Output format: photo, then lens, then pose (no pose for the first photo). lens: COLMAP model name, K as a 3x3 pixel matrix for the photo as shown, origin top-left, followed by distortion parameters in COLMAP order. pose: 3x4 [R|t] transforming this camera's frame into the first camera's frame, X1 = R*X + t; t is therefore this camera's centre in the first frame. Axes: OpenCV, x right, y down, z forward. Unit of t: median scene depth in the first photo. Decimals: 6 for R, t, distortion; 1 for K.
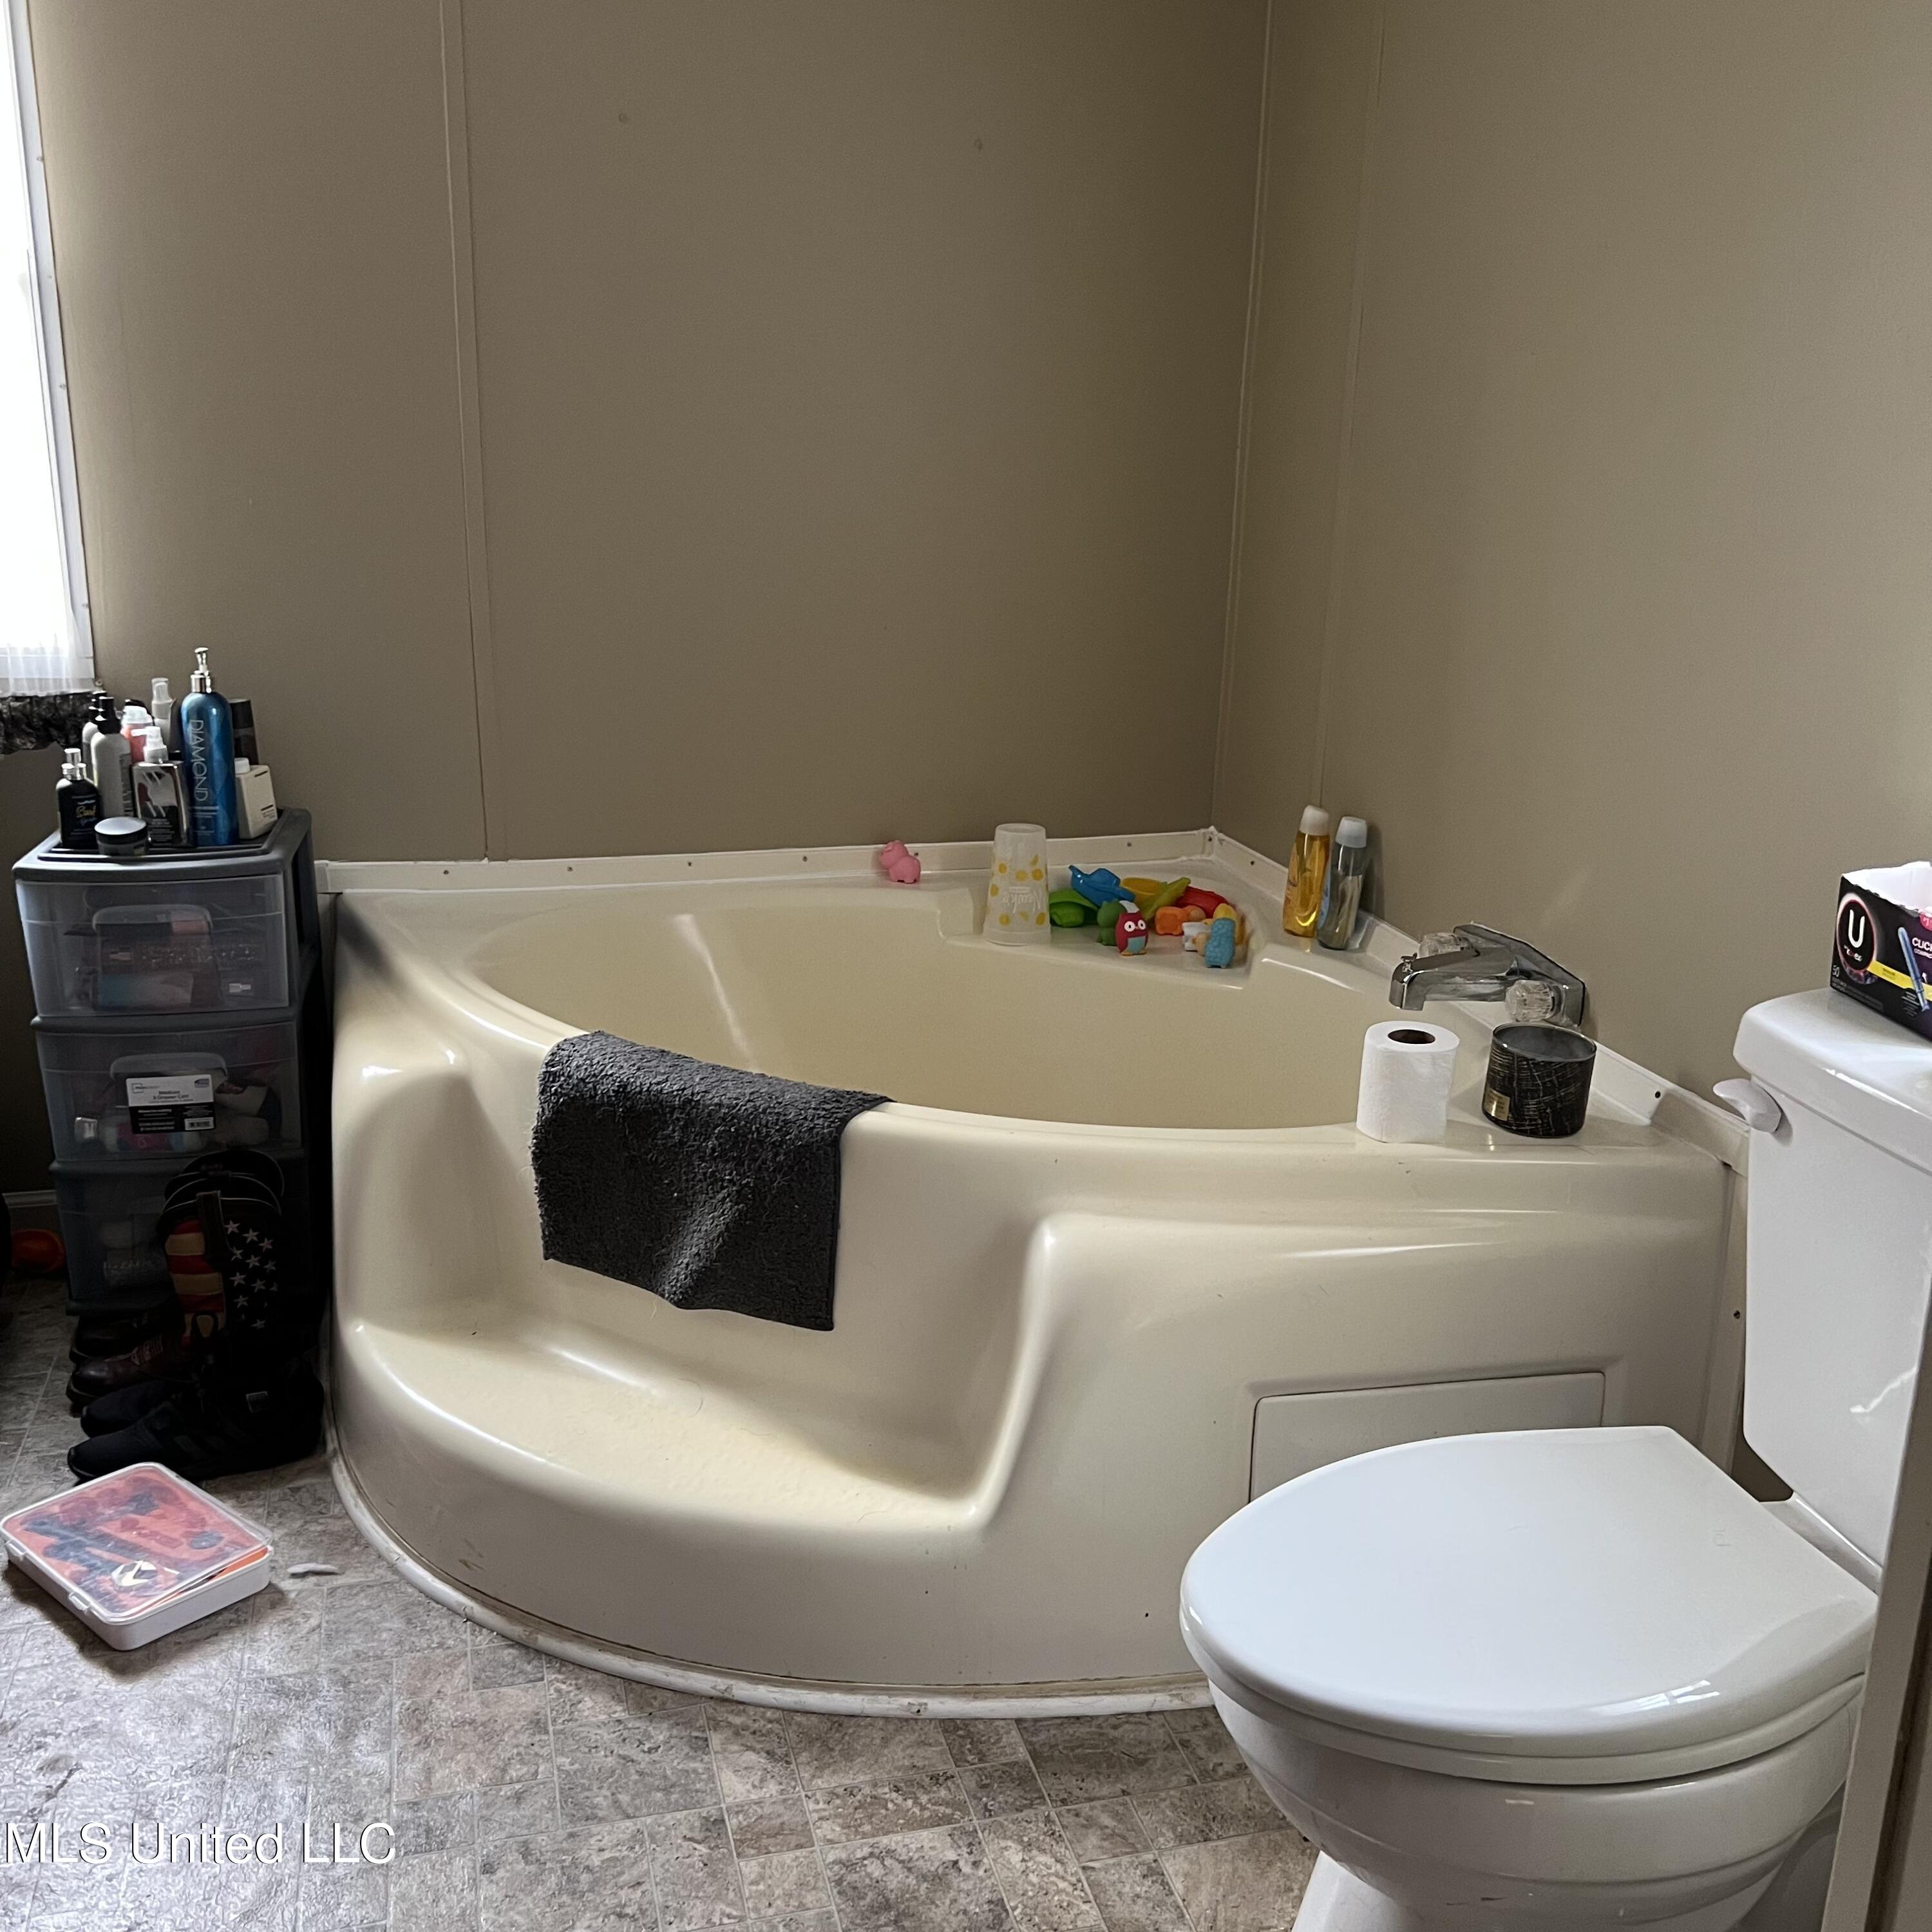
lens RADIAL K [[1957.5, 0, 966.0], [0, 1957.5, 966.0], [0, 0, 1]] dist [0.028492, -0.007065]
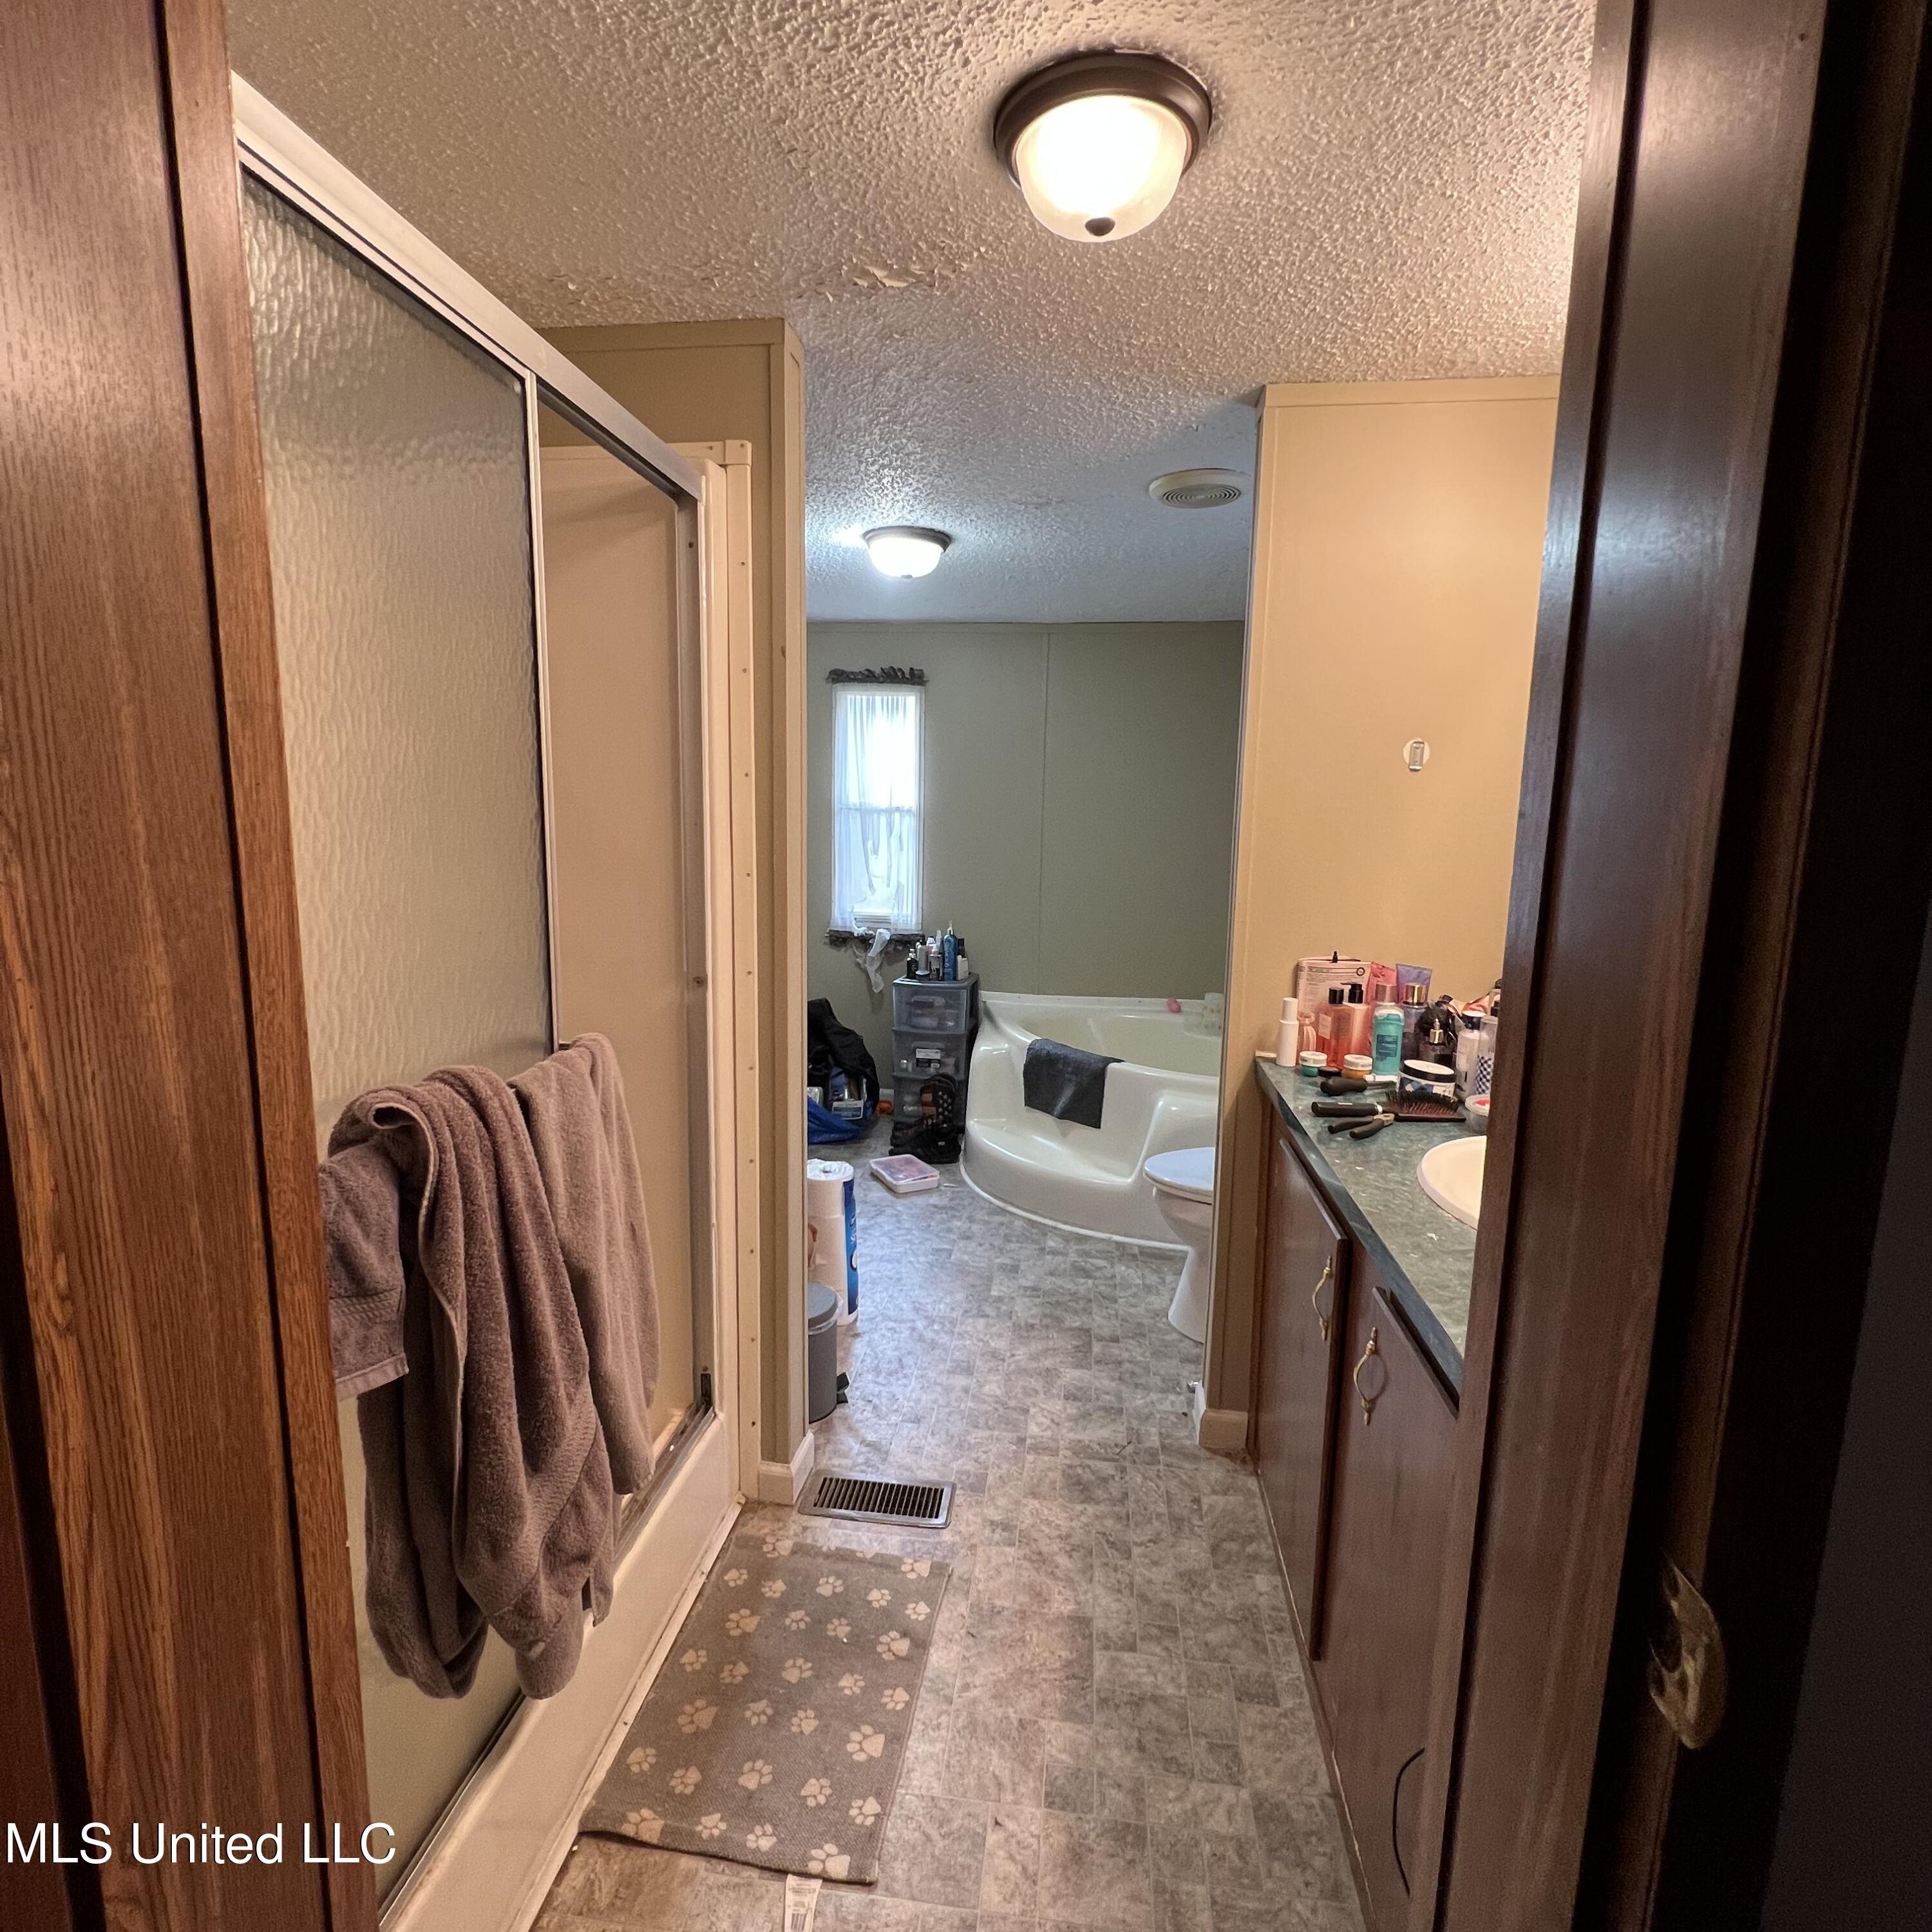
lens RADIAL K [[1037.7, 0, 966.0], [0, 1037.7, 966.0], [0, 0, 1]] dist [-0.000580, -0.000080]
pose [[0.927990, 0.052048, -0.368953, 0.297900], [-0.100923, 0.988292, -0.114424, 0.115797], [0.358678, 0.143420, 0.922378, -0.621020]]
